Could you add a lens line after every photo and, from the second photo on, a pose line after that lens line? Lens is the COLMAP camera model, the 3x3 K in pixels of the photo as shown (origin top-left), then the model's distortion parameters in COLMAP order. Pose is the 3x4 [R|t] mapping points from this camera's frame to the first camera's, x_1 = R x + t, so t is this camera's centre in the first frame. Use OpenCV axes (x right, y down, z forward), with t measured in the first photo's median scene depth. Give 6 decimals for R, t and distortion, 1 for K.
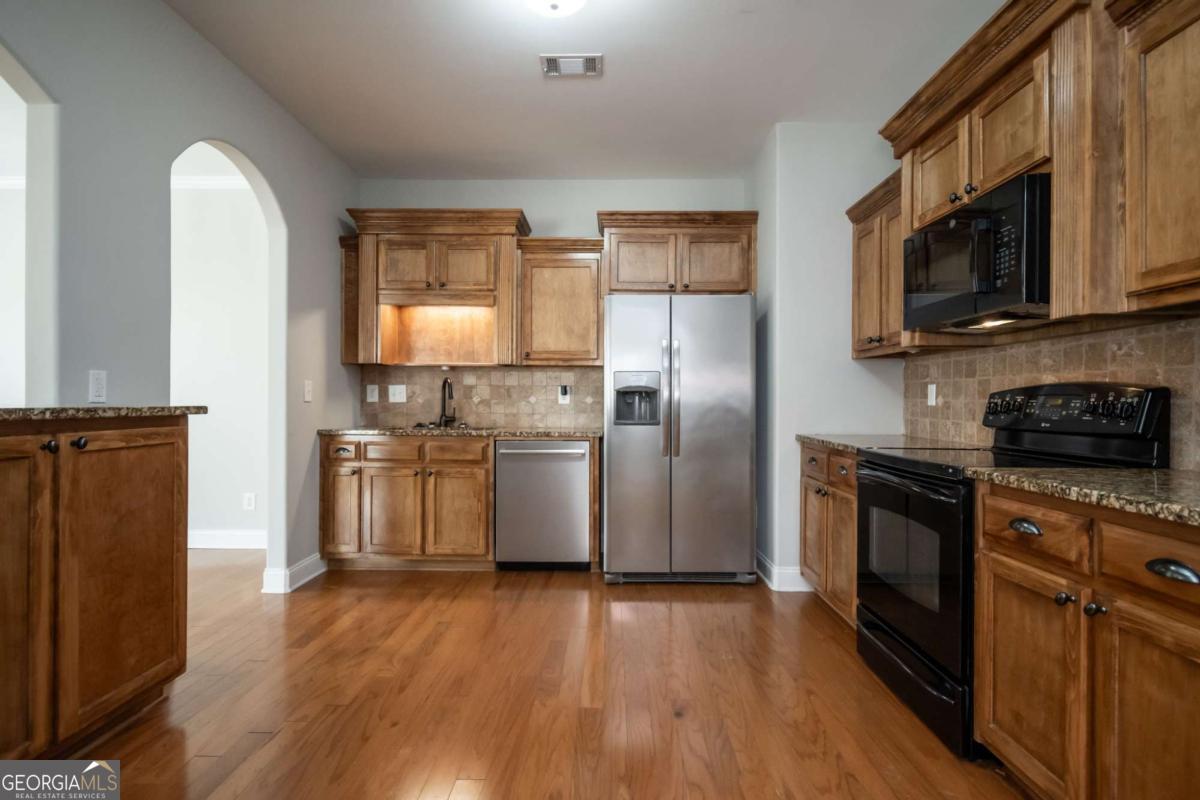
lens RADIAL K [[589.4, 0, 602.6], [0, 589.4, 401.5], [0, 0, 1]] dist [0.001983, -0.000329]
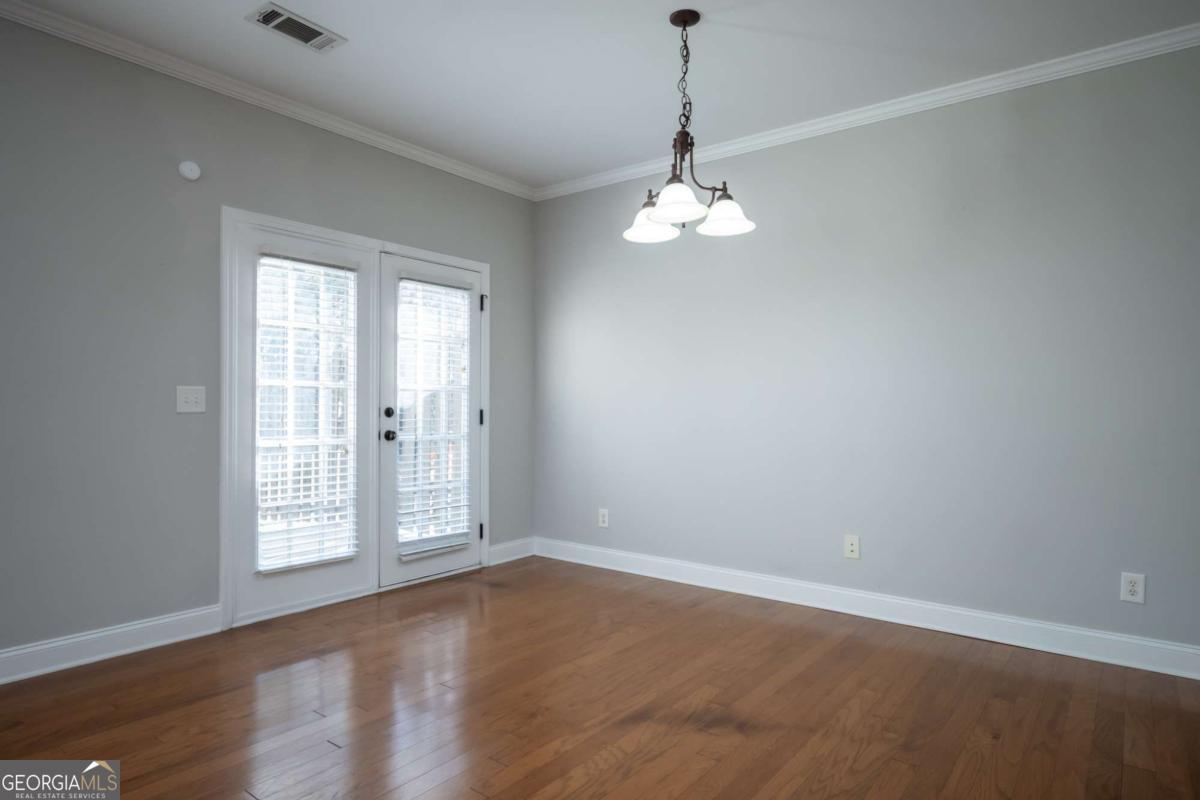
lens RADIAL K [[688.1, 0, 602.8], [0, 688.1, 404.1], [0, 0, 1]] dist [0.000532, 0.000314]
pose [[0.801071, -0.002513, -0.598564, -0.719269], [-0.001239, 0.999982, -0.005856, -0.011130], [0.598568, 0.005433, 0.801053, 0.150943]]
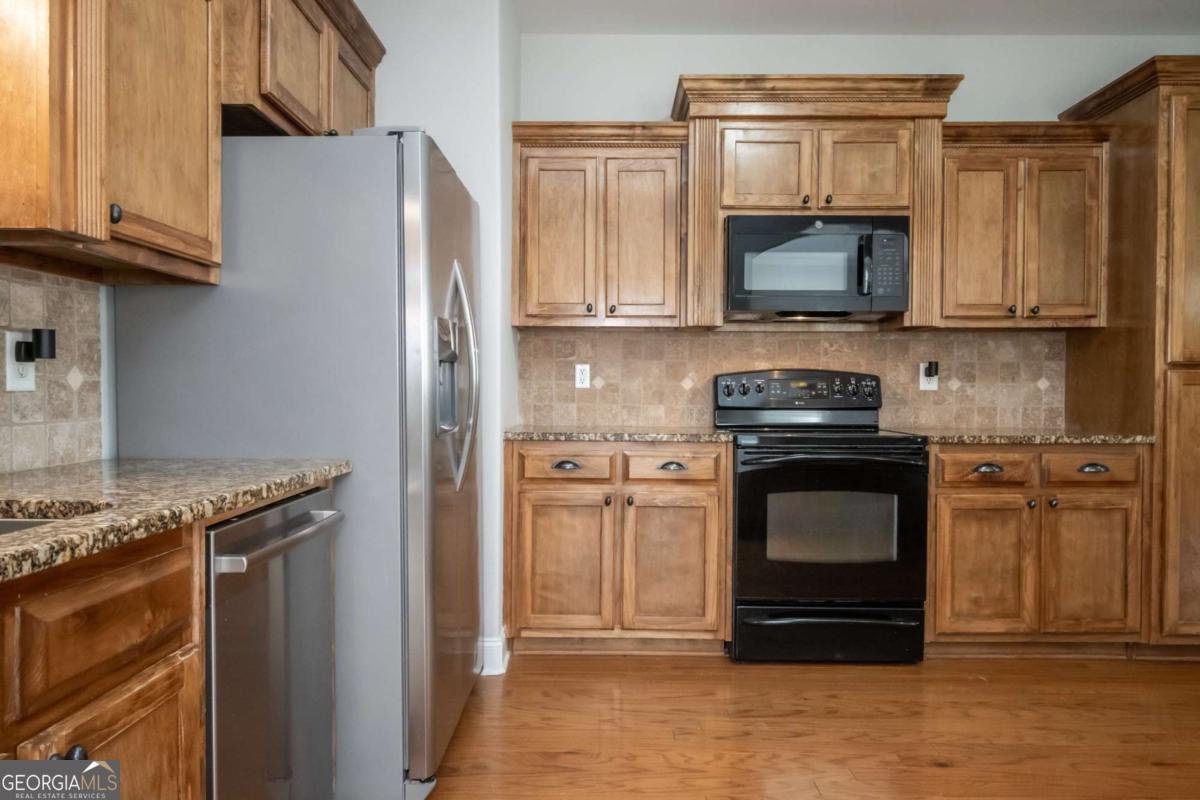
lens RADIAL K [[812.2, 0, 600.0], [0, 812.2, 400.0], [0, 0, 1]] dist [0.001124, 0.000504]
pose [[-0.004925, -0.020611, 0.999775, -0.551923], [-0.001926, 0.999786, 0.020602, -0.000494], [-0.999986, -0.001824, -0.004964, 0.828210]]
